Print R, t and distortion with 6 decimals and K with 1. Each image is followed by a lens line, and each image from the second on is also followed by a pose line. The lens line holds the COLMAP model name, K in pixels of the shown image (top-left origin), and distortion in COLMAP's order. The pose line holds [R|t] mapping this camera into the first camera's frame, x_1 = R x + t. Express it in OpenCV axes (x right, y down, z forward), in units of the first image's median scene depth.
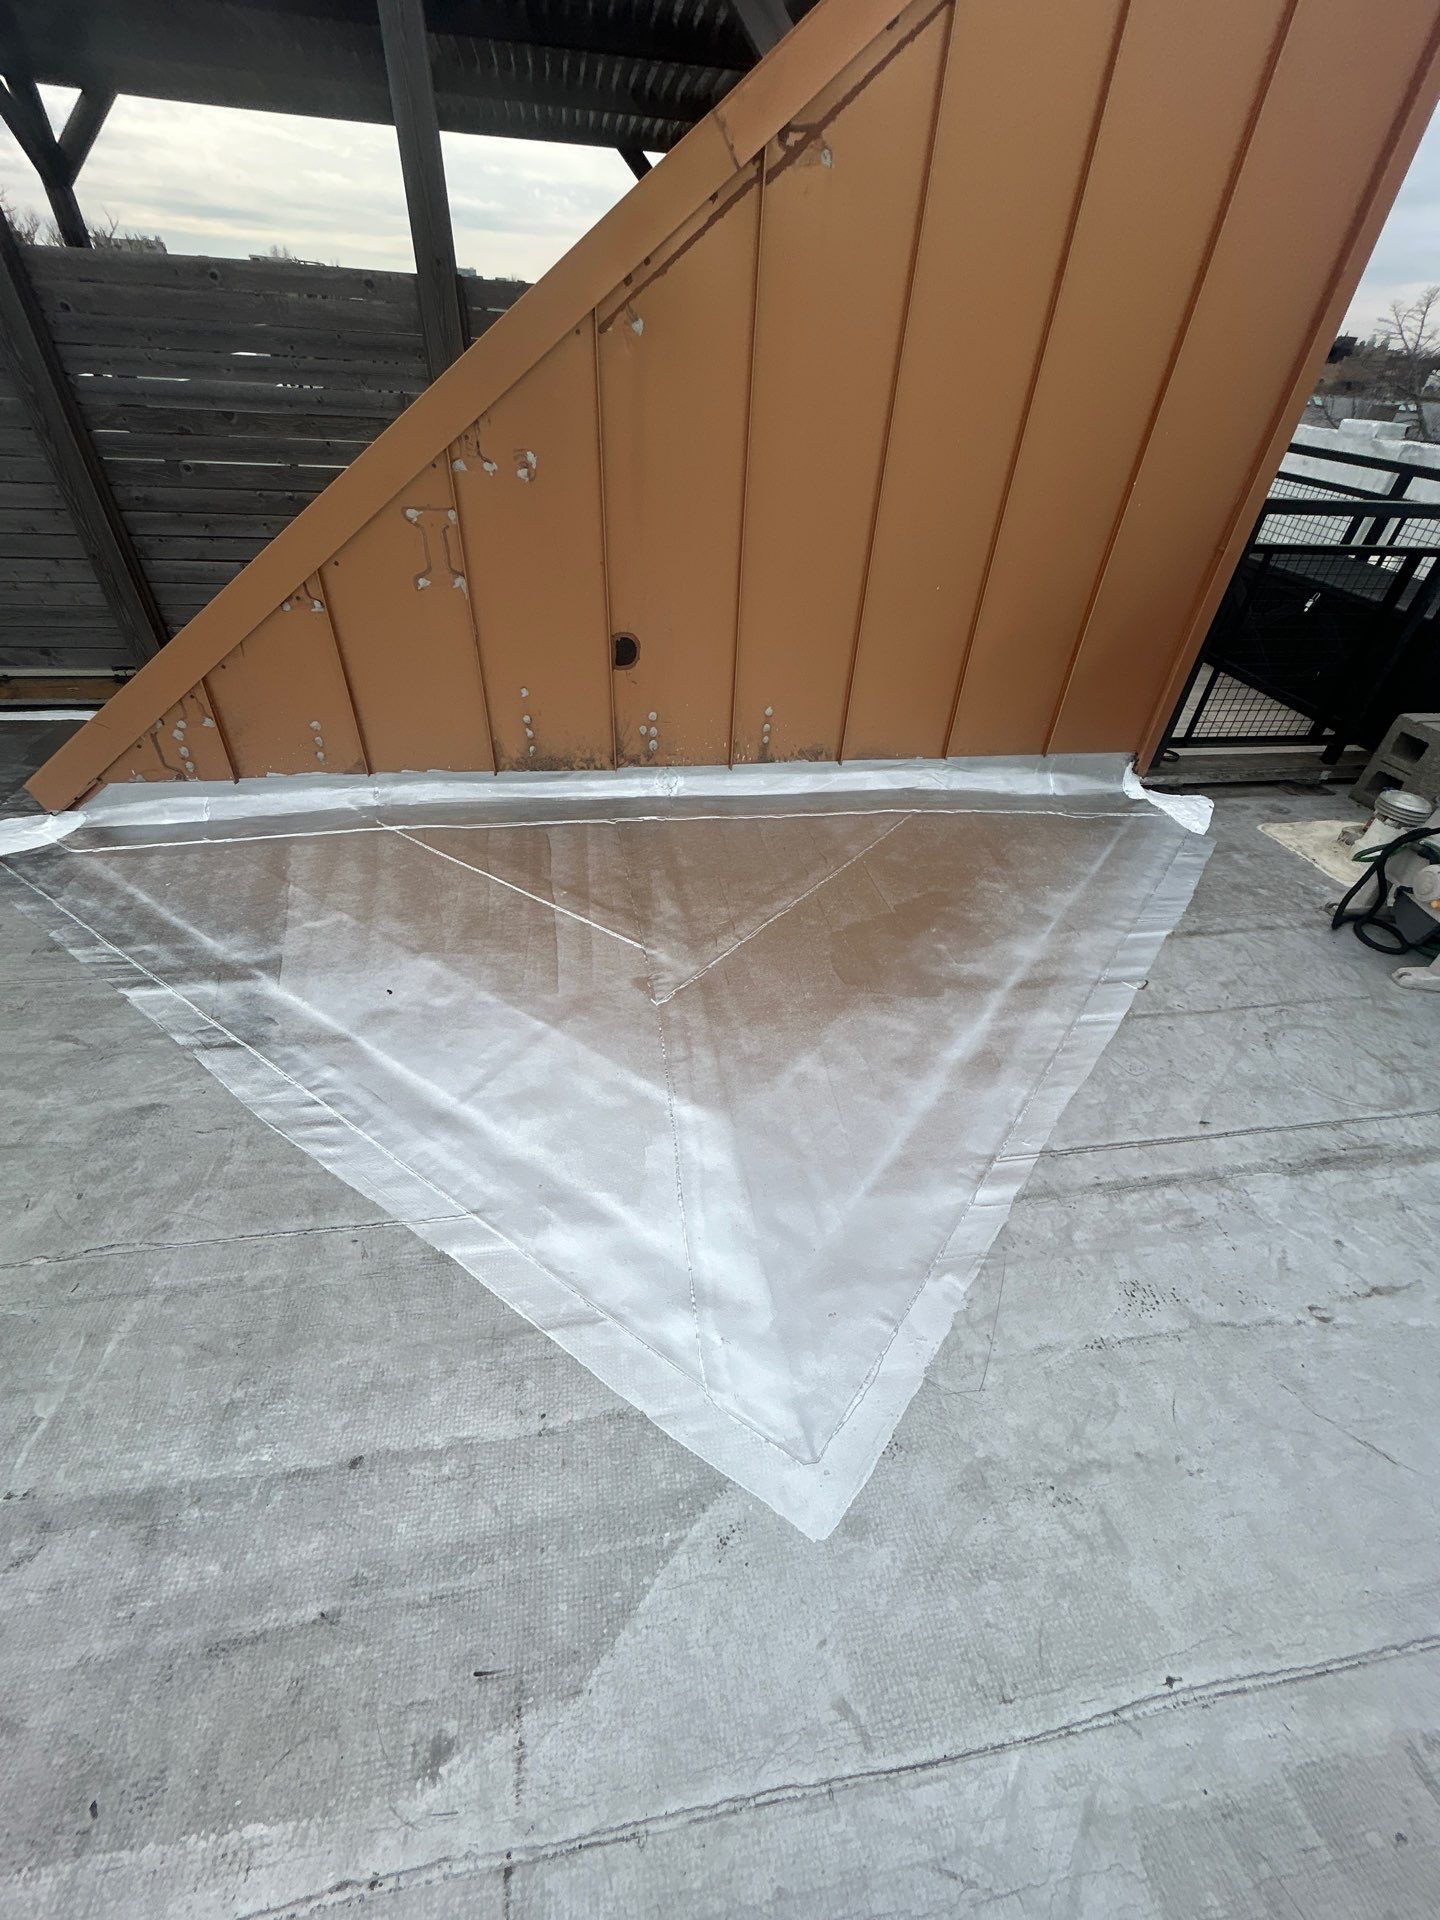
lens RADIAL K [[776.9, 0, 720.0], [0, 776.9, 960.0], [0, 0, 1]] dist [0.002081, -0.003046]
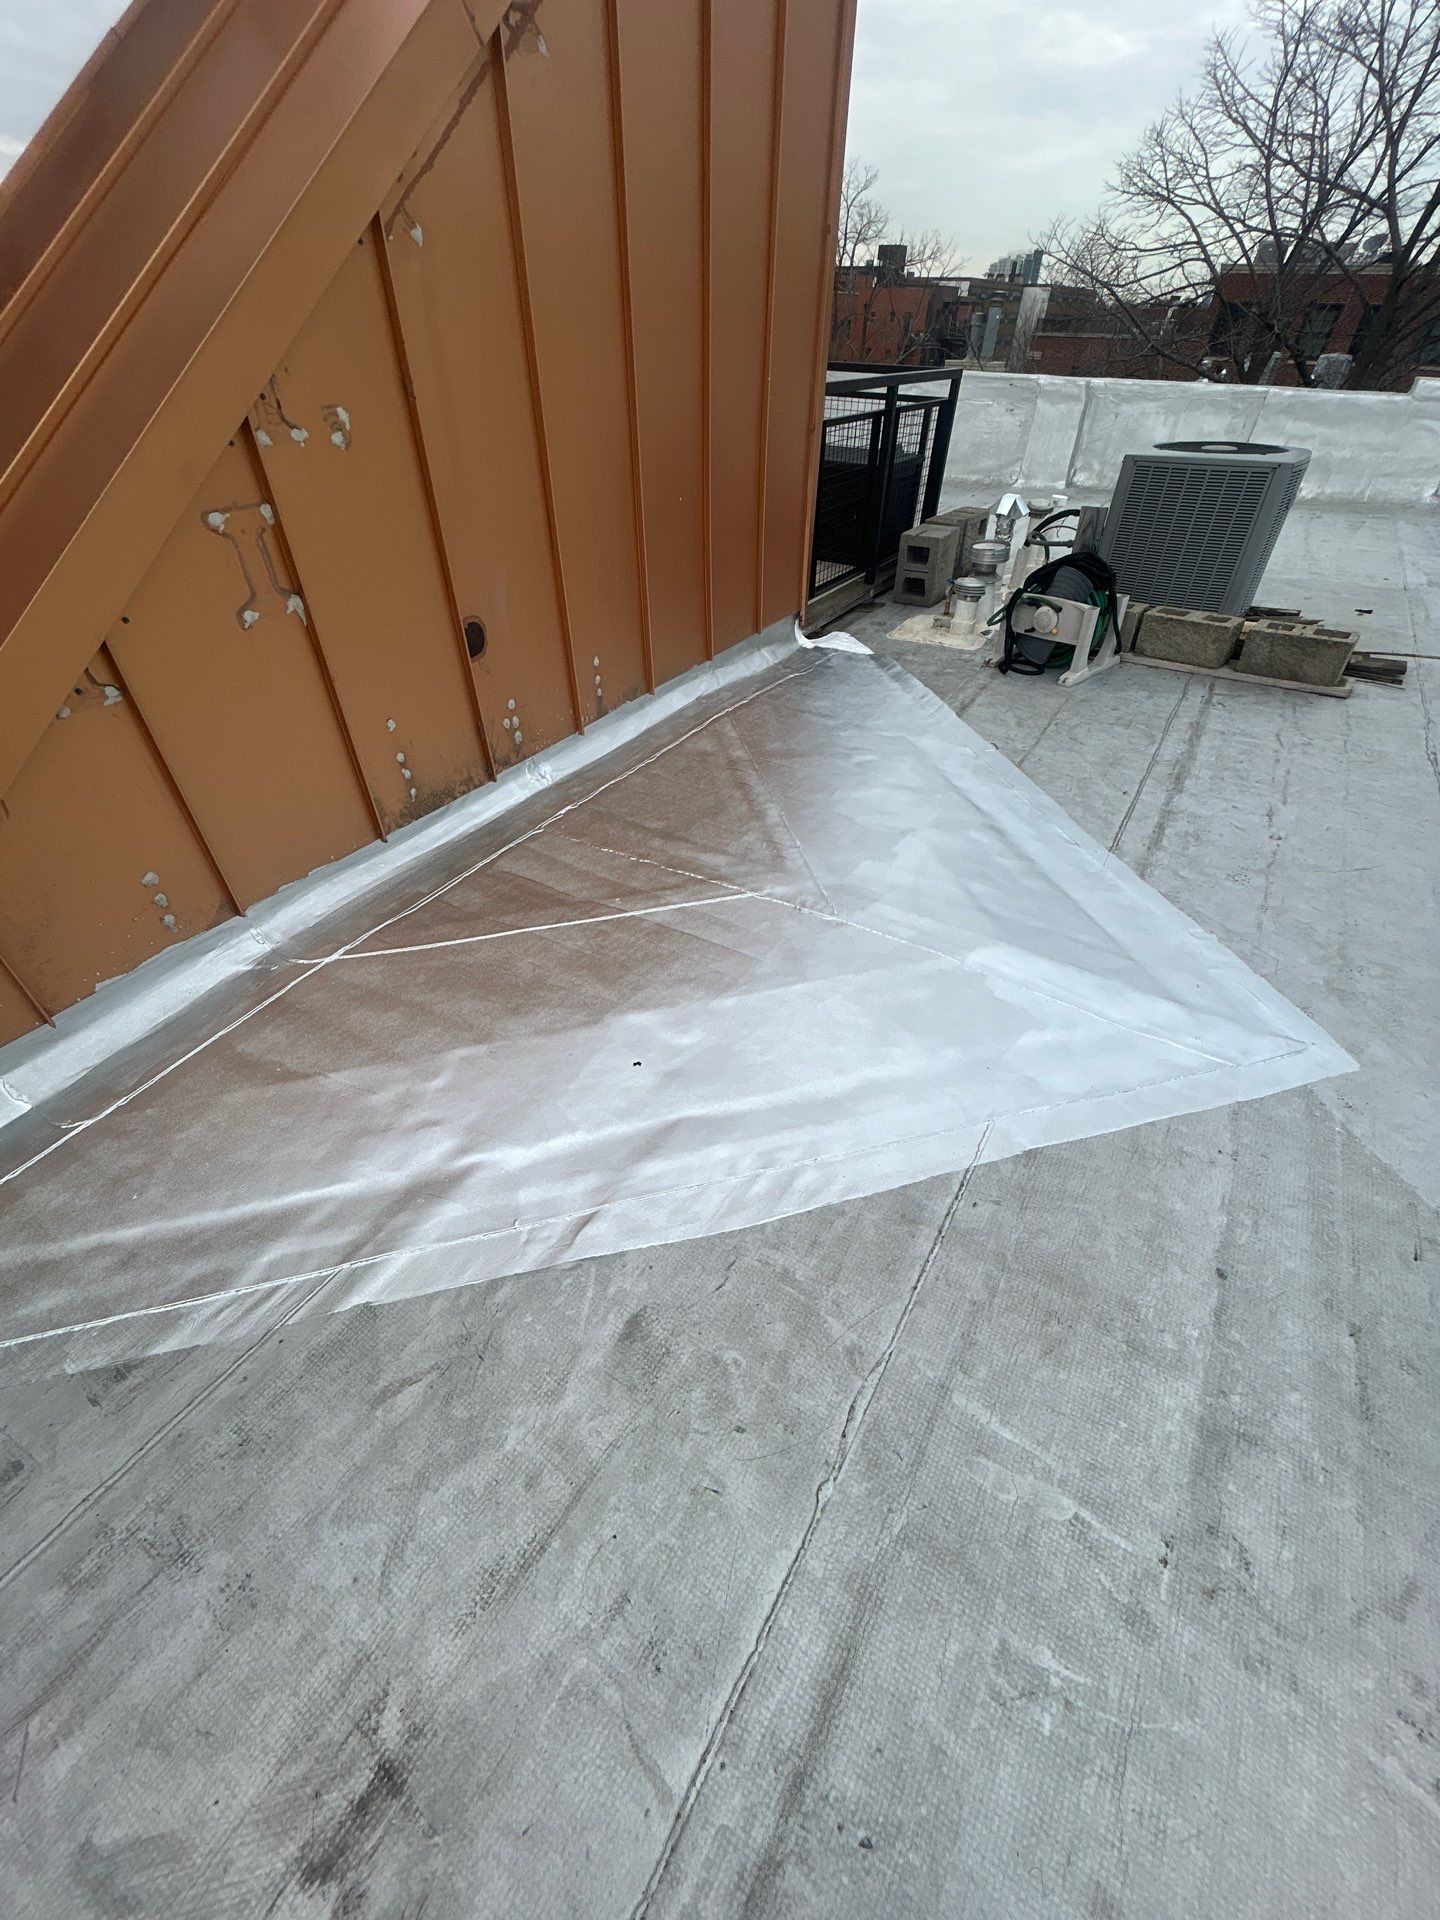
lens RADIAL K [[781.2, 0, 720.0], [0, 781.2, 960.0], [0, 0, 1]] dist [-0.000697, -0.000052]
pose [[0.657473, -0.514485, 0.550487, -0.665507], [0.494457, 0.845879, 0.200004, -0.152609], [-0.568544, 0.140694, 0.810532, 0.225010]]
